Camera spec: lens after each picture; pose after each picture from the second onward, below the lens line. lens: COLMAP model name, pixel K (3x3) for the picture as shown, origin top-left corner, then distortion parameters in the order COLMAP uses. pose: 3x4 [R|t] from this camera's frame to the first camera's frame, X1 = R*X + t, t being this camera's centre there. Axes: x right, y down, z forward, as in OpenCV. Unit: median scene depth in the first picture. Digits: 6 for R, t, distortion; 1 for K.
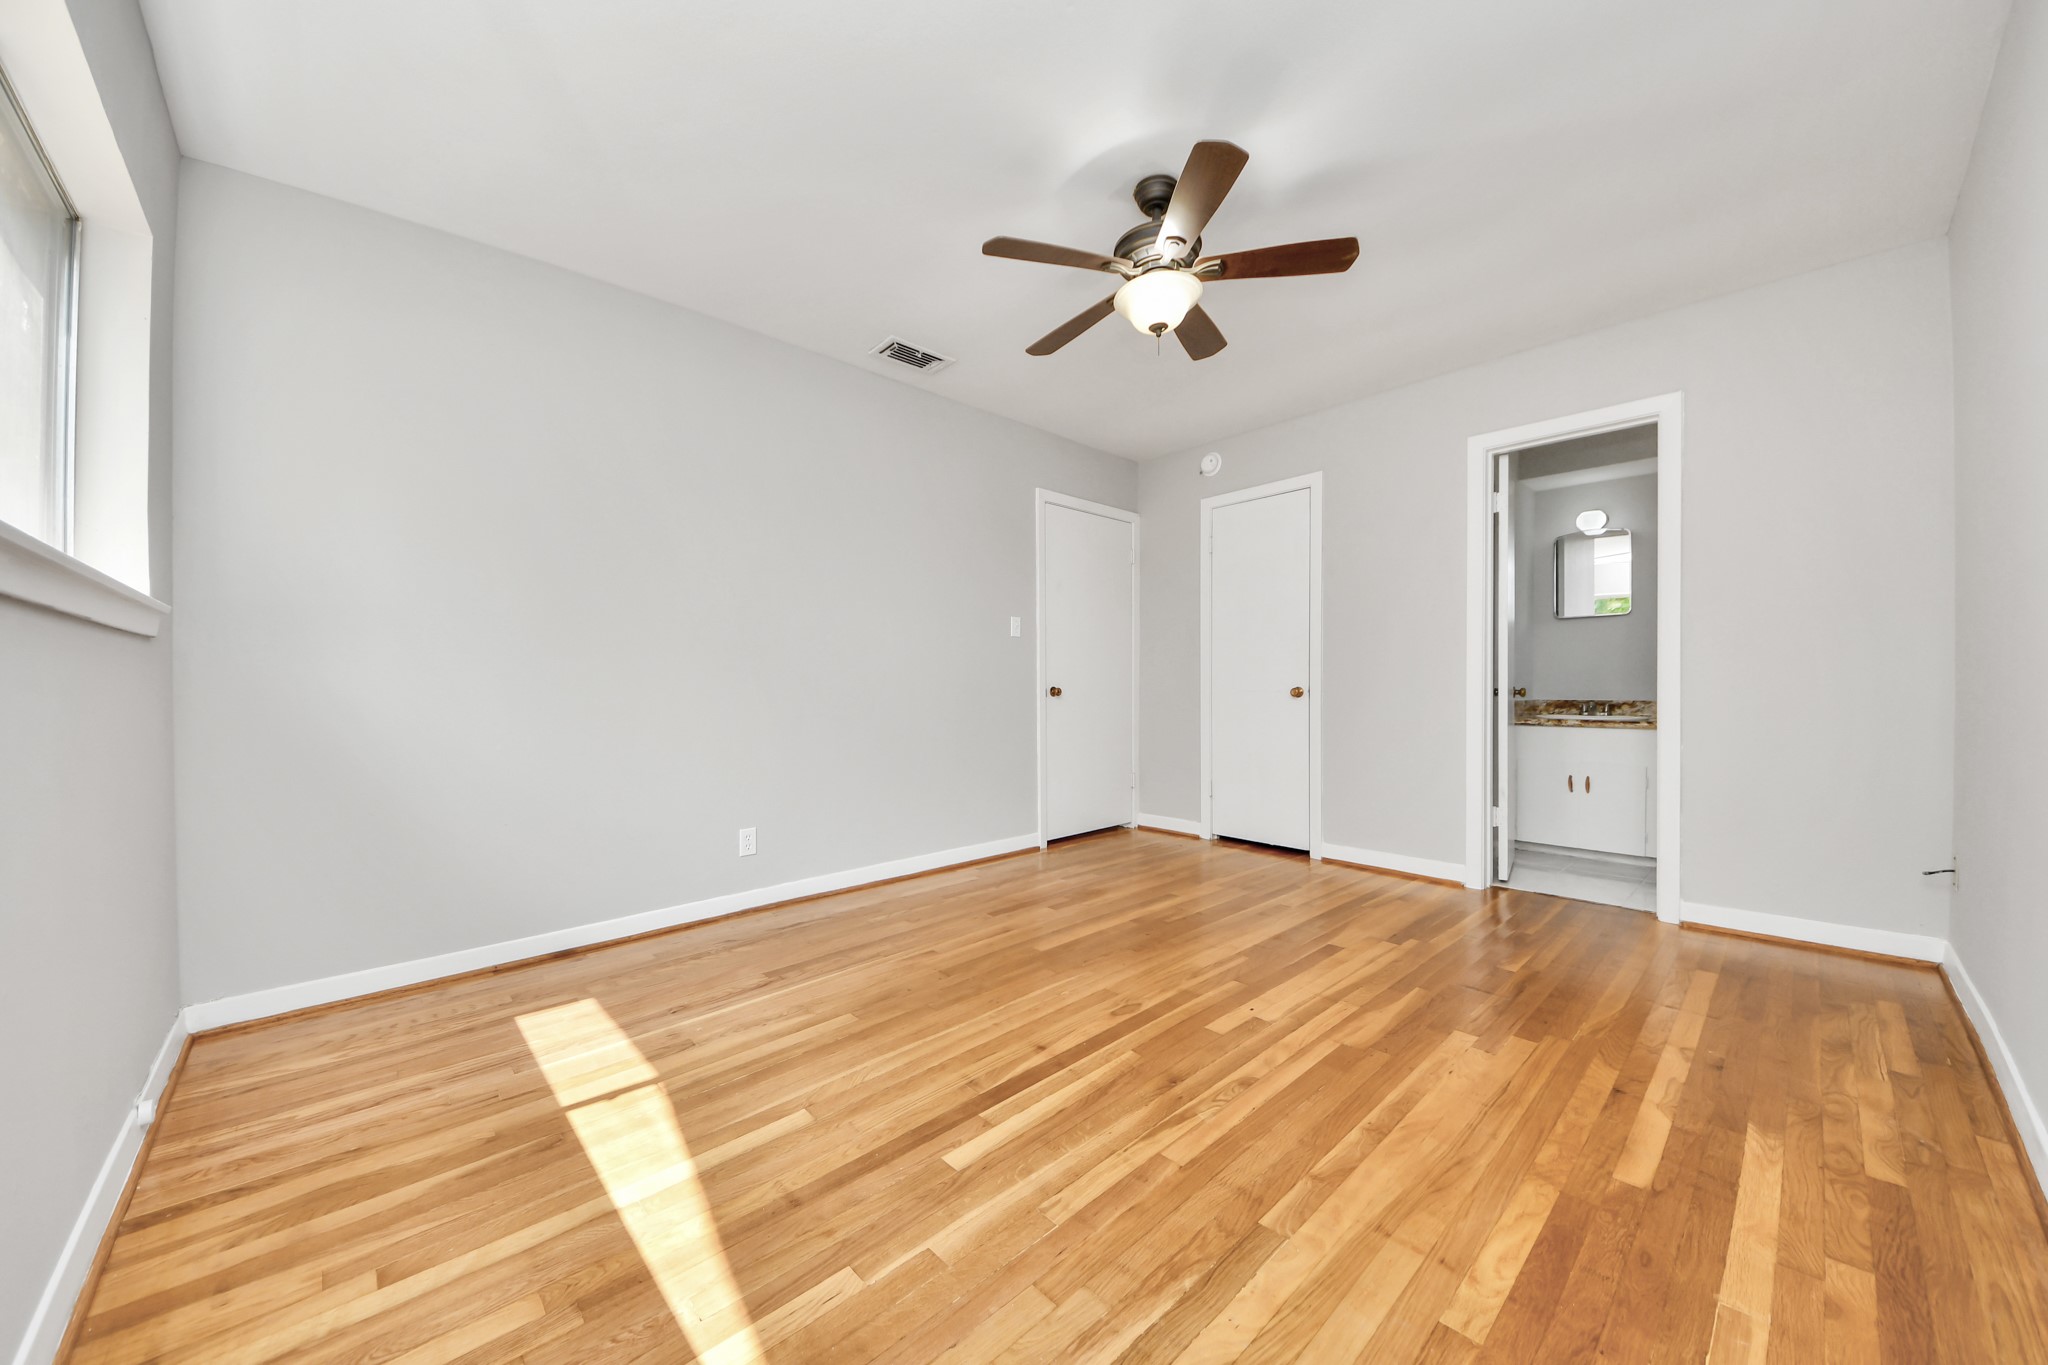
lens RADIAL K [[734.3, 0, 1017.9], [0, 734.3, 696.4], [0, 0, 1]] dist [0.021198, -0.016400]
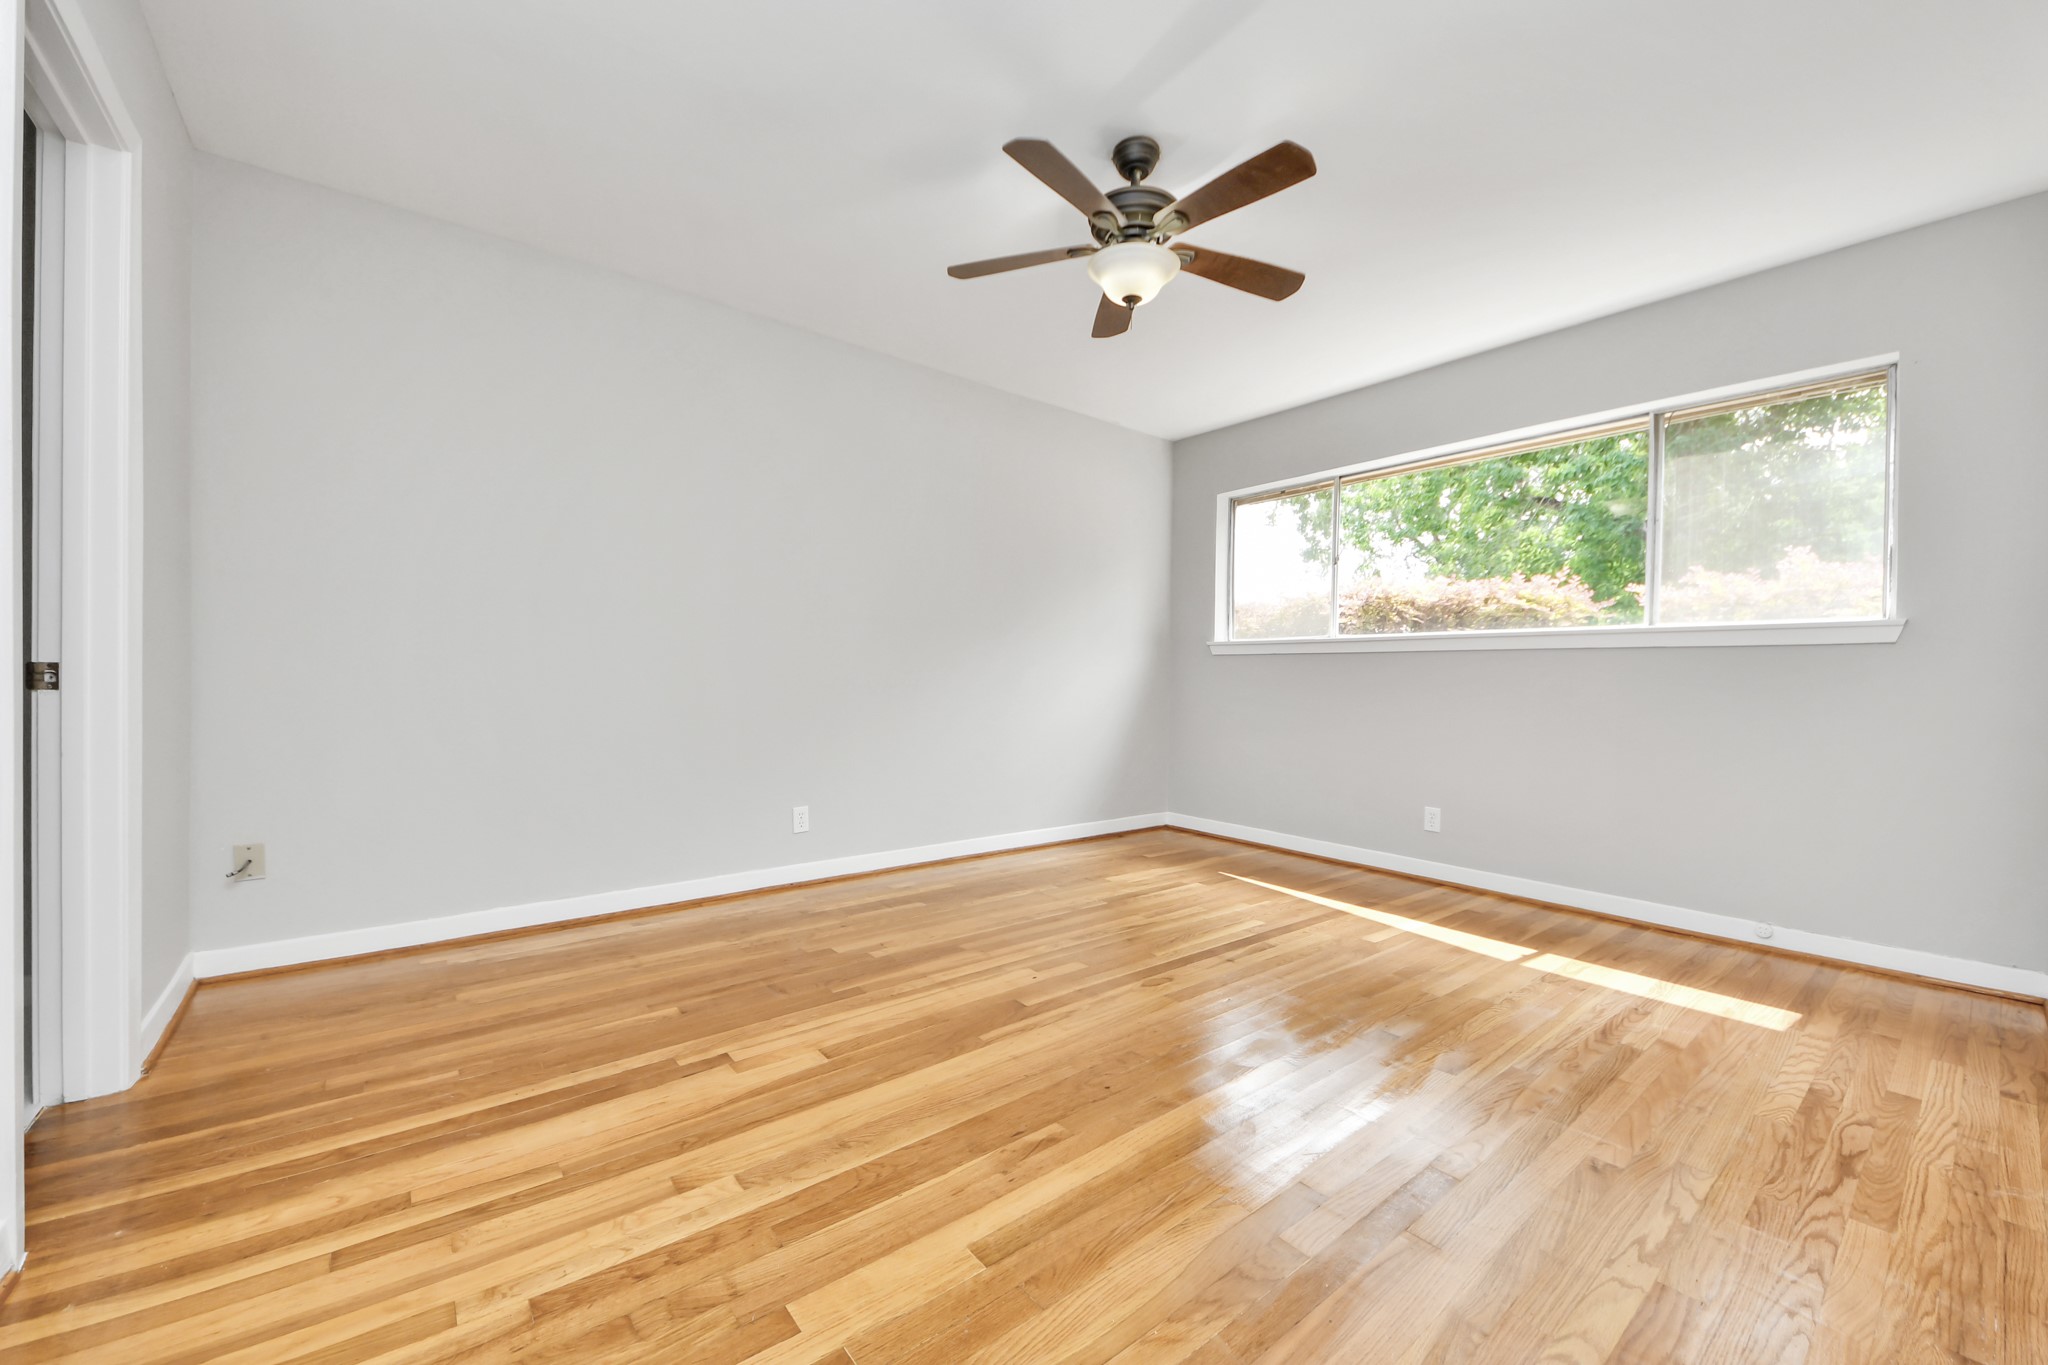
lens RADIAL K [[761.9, 0, 1016.5], [0, 761.9, 677.7], [0, 0, 1]] dist [0.023648, -0.013964]
pose [[-0.996713, -0.006268, 0.080770, 0.264666], [-0.004929, 0.999847, 0.016760, -0.016789], [-0.080863, 0.016307, -0.996592, 2.105965]]
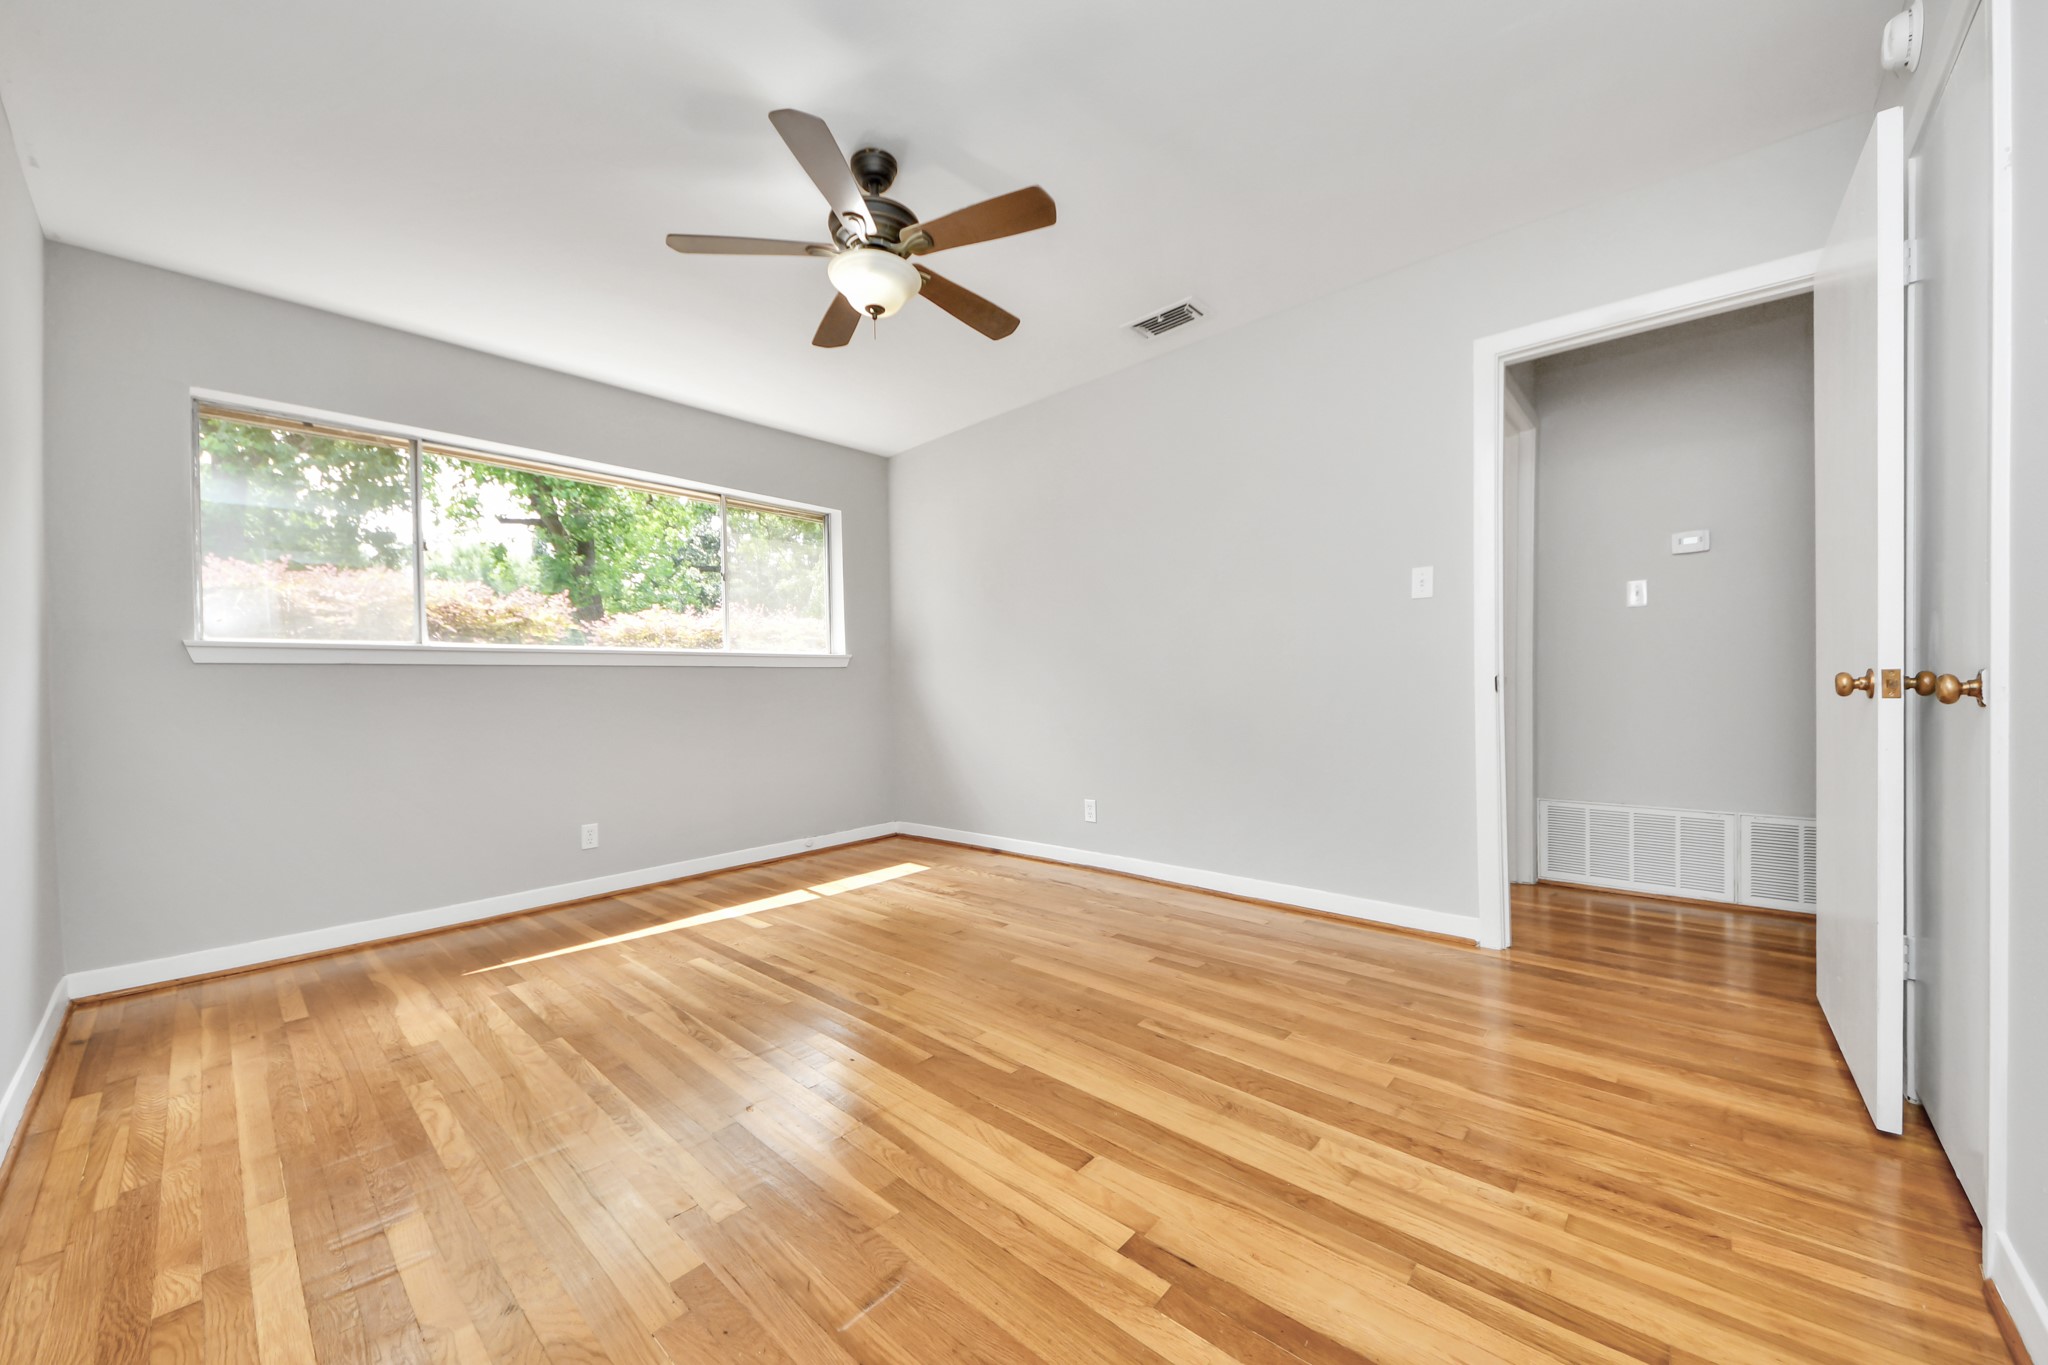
lens RADIAL K [[761.9, 0, 1016.5], [0, 761.9, 677.7], [0, 0, 1]] dist [0.023648, -0.013964]
pose [[0.074604, 0.000547, -0.997213, 1.258710], [0.003018, 0.999995, 0.000775, -0.028832], [0.997209, -0.003067, 0.074602, 1.148396]]
